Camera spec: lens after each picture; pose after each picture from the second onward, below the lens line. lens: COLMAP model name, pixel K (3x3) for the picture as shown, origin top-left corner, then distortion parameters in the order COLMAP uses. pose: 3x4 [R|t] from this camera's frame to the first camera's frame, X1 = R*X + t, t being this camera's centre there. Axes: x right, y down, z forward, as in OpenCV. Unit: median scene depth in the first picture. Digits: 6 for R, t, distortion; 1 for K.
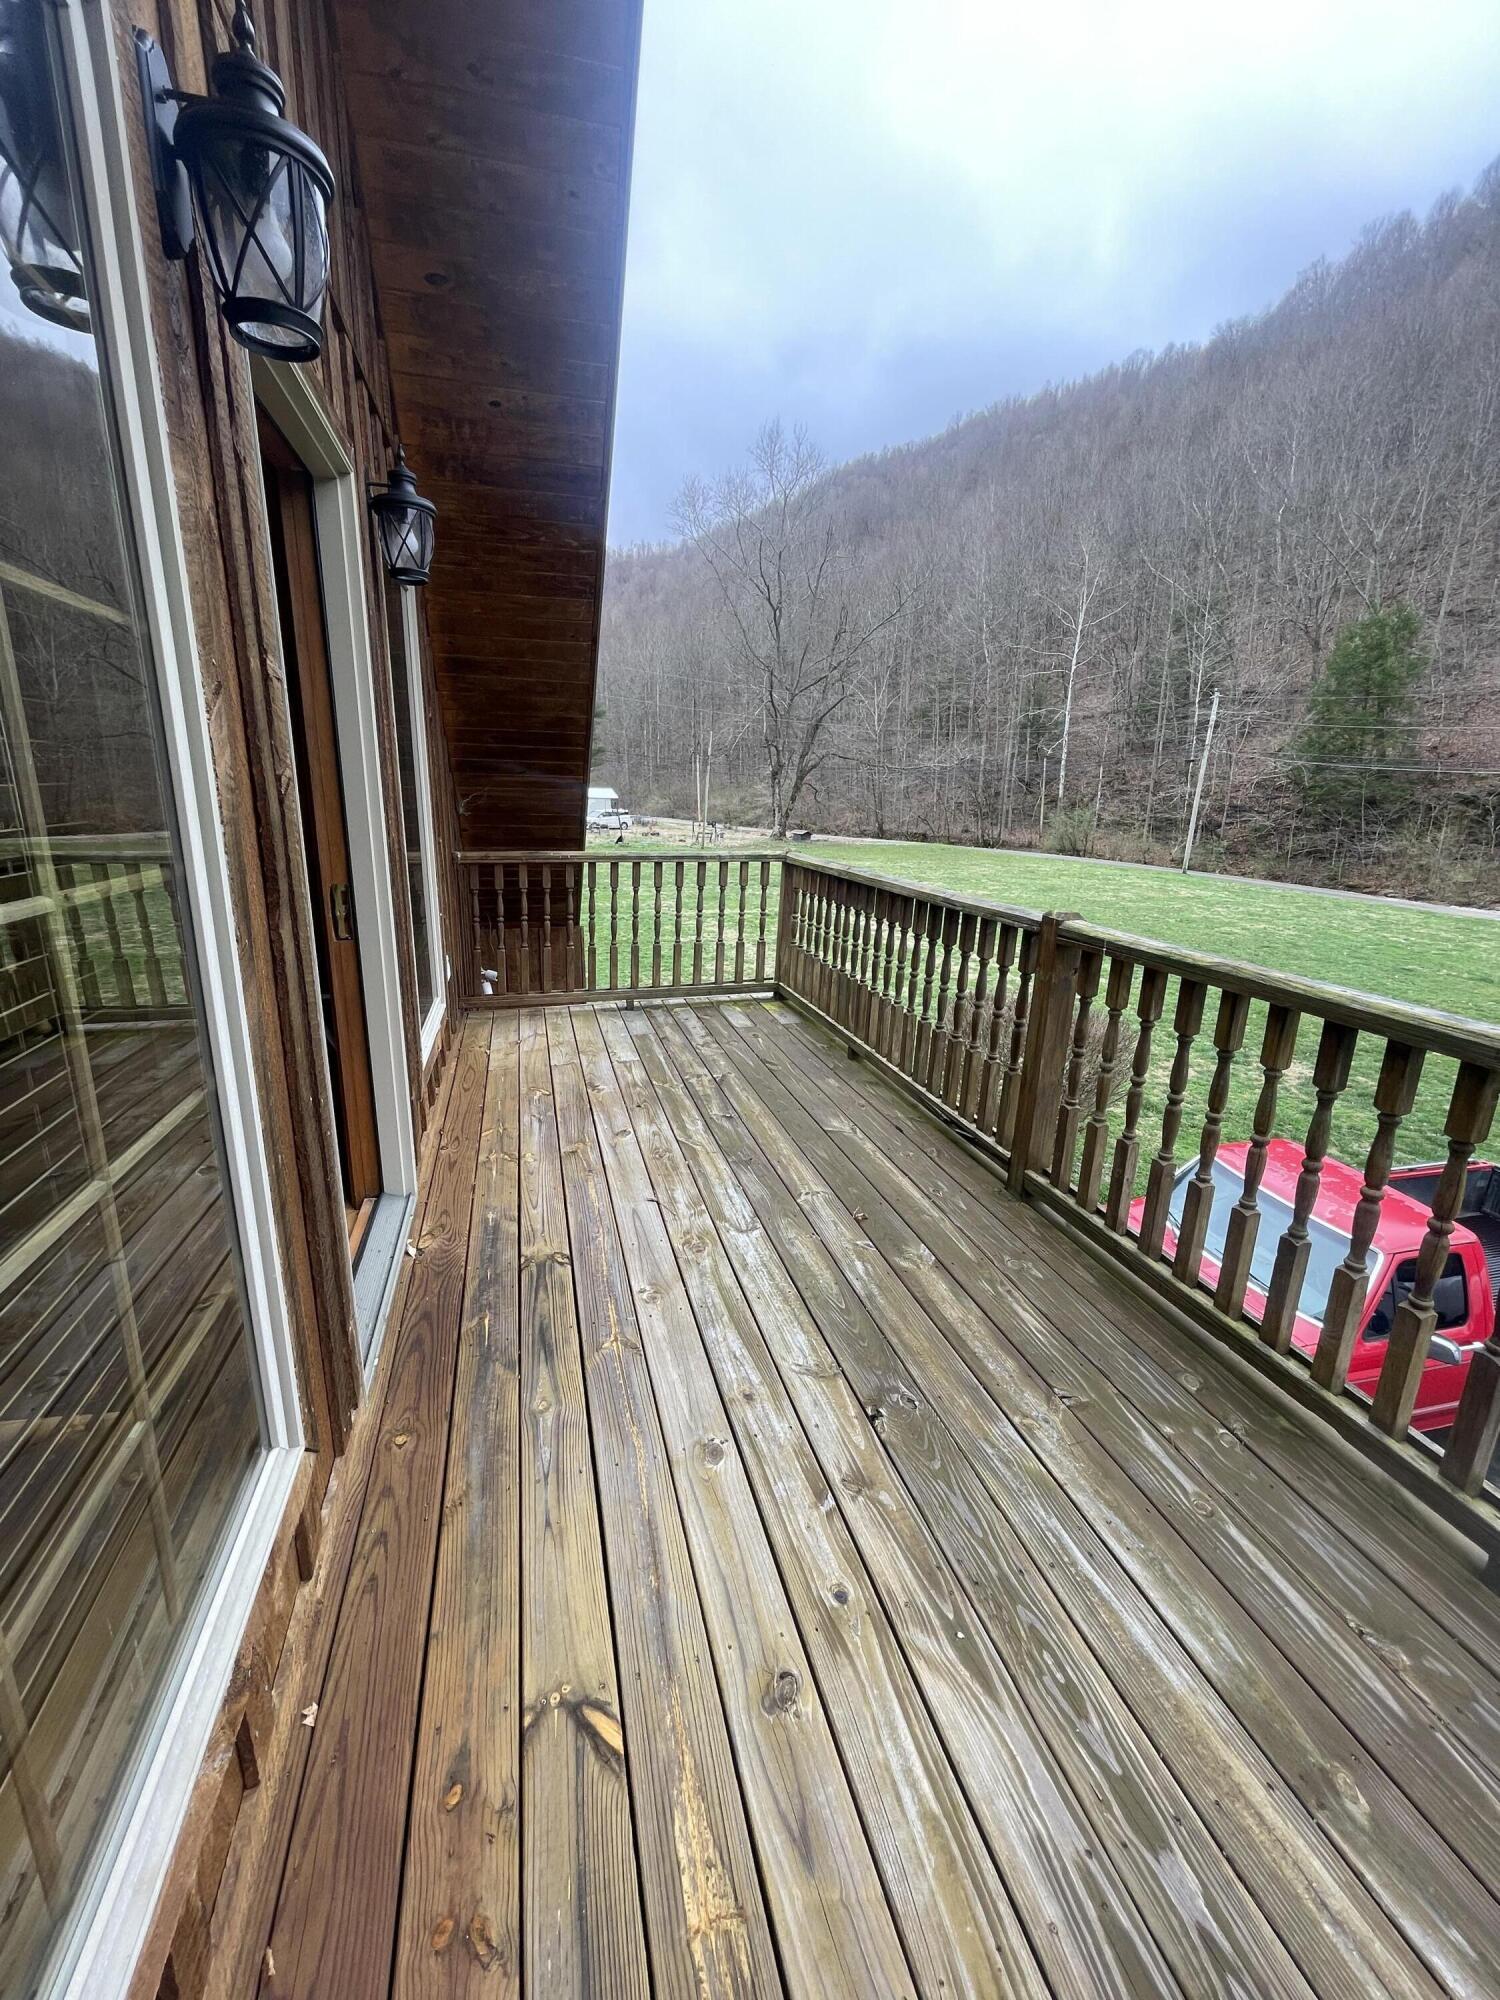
lens RADIAL K [[807.8, 0, 745.3], [0, 807.8, 994.3], [0, 0, 1]] dist [0.000510, 0.000295]
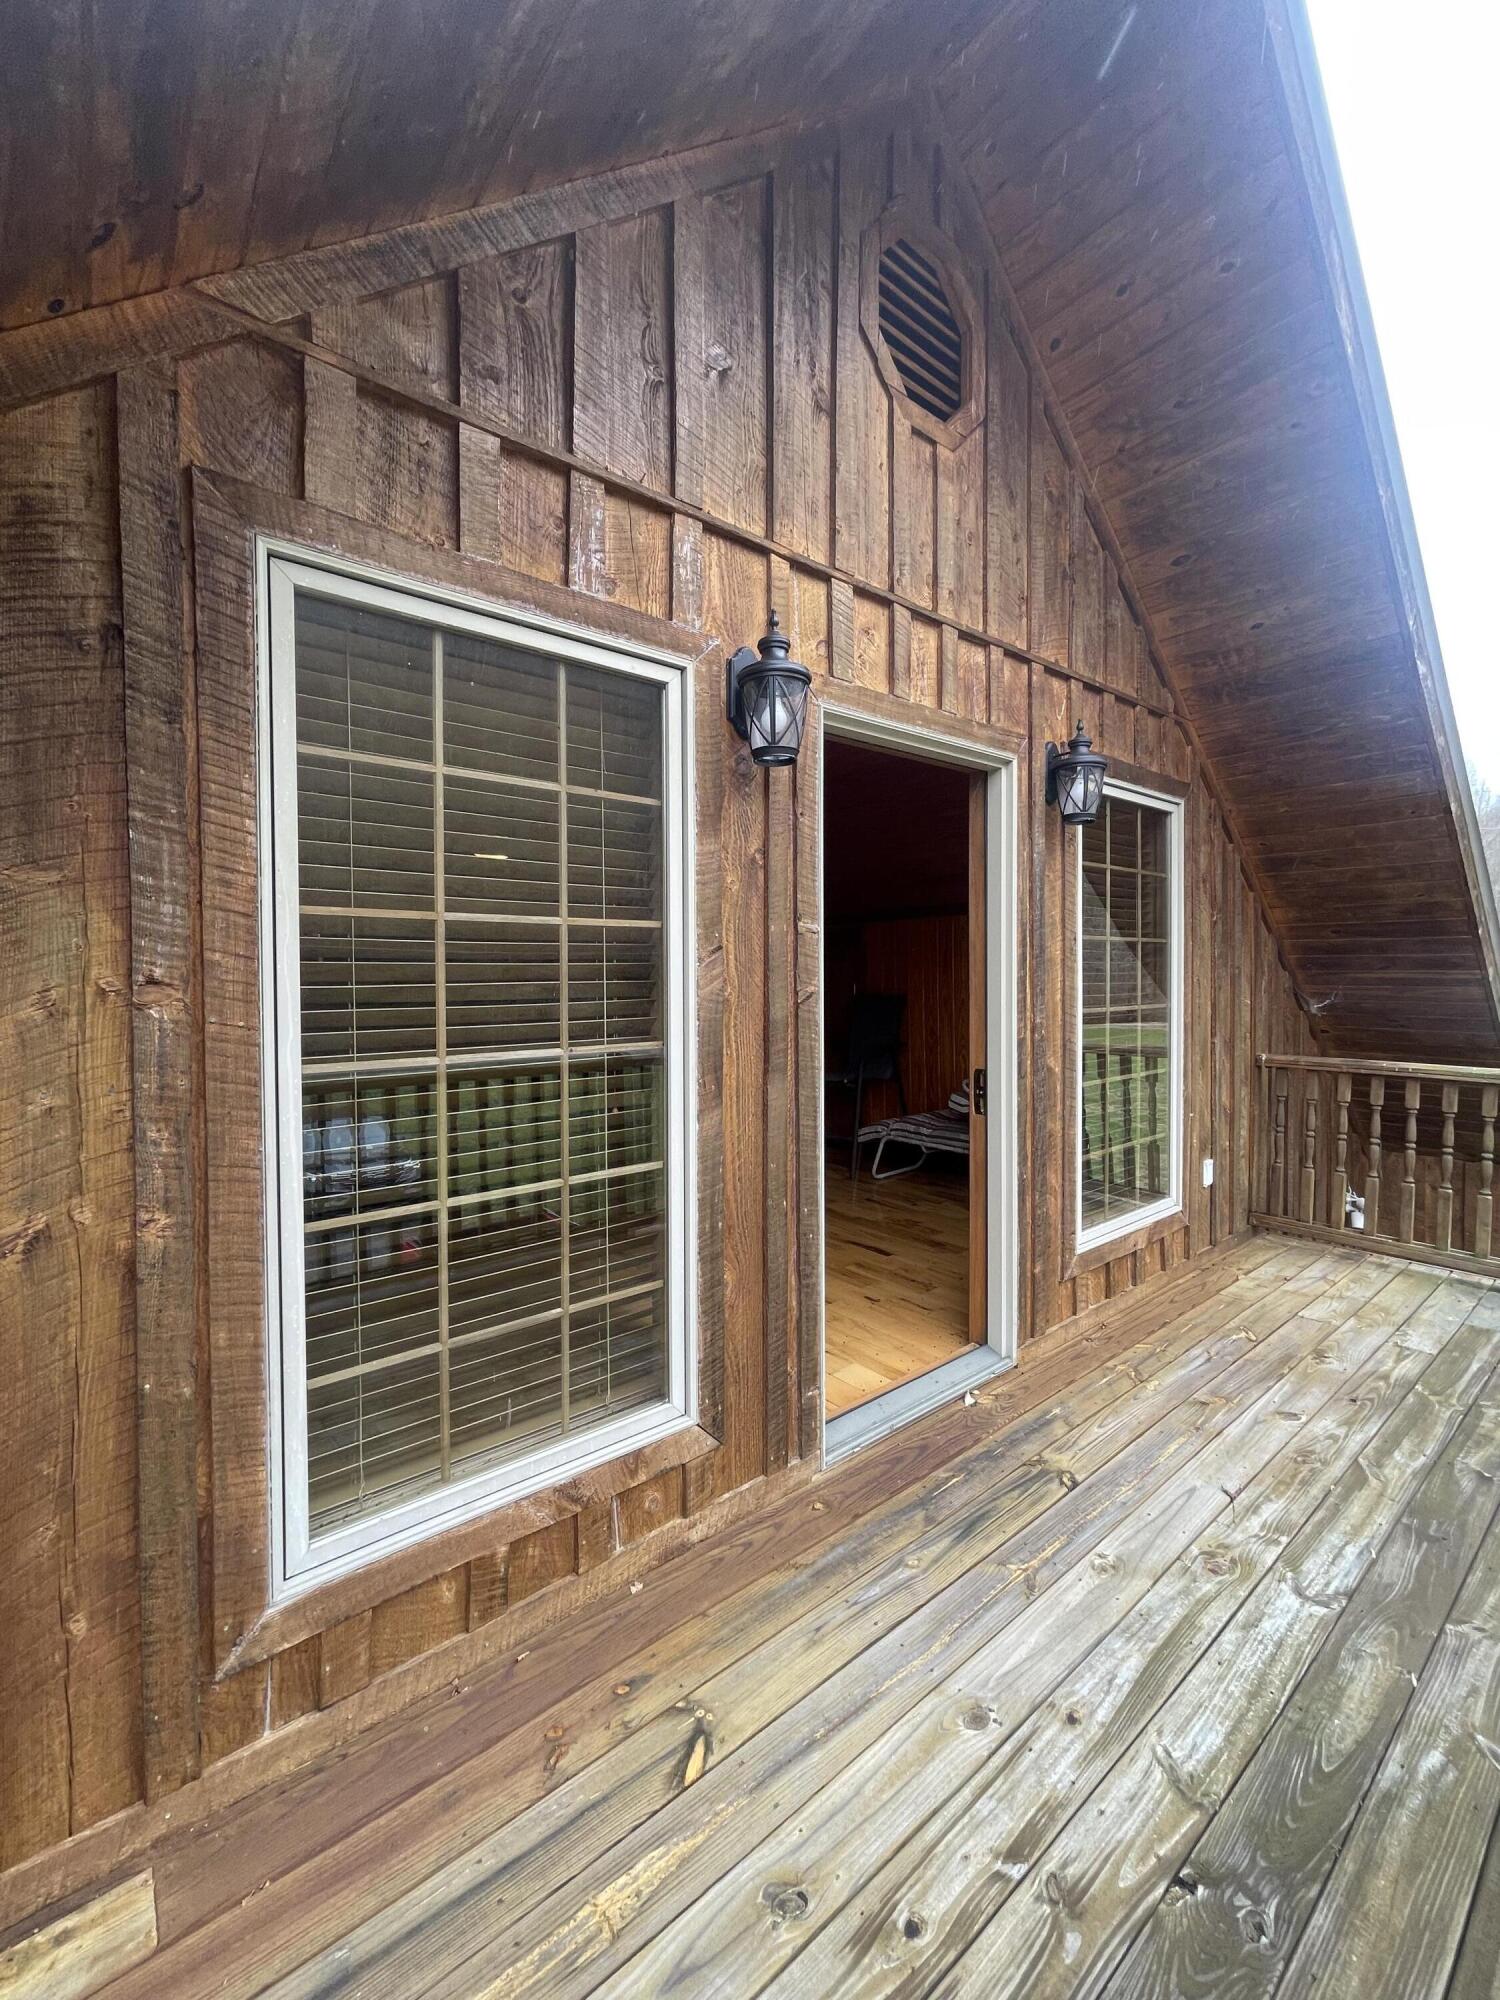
lens RADIAL K [[807.8, 0, 741.5], [0, 807.8, 994.9], [0, 0, 1]] dist [0.000510, 0.000295]
pose [[0.398761, 0.005747, -0.917037, 0.508037], [-0.217388, 0.972071, -0.088437, -0.058646], [0.890916, 0.234618, 0.388873, 0.172419]]
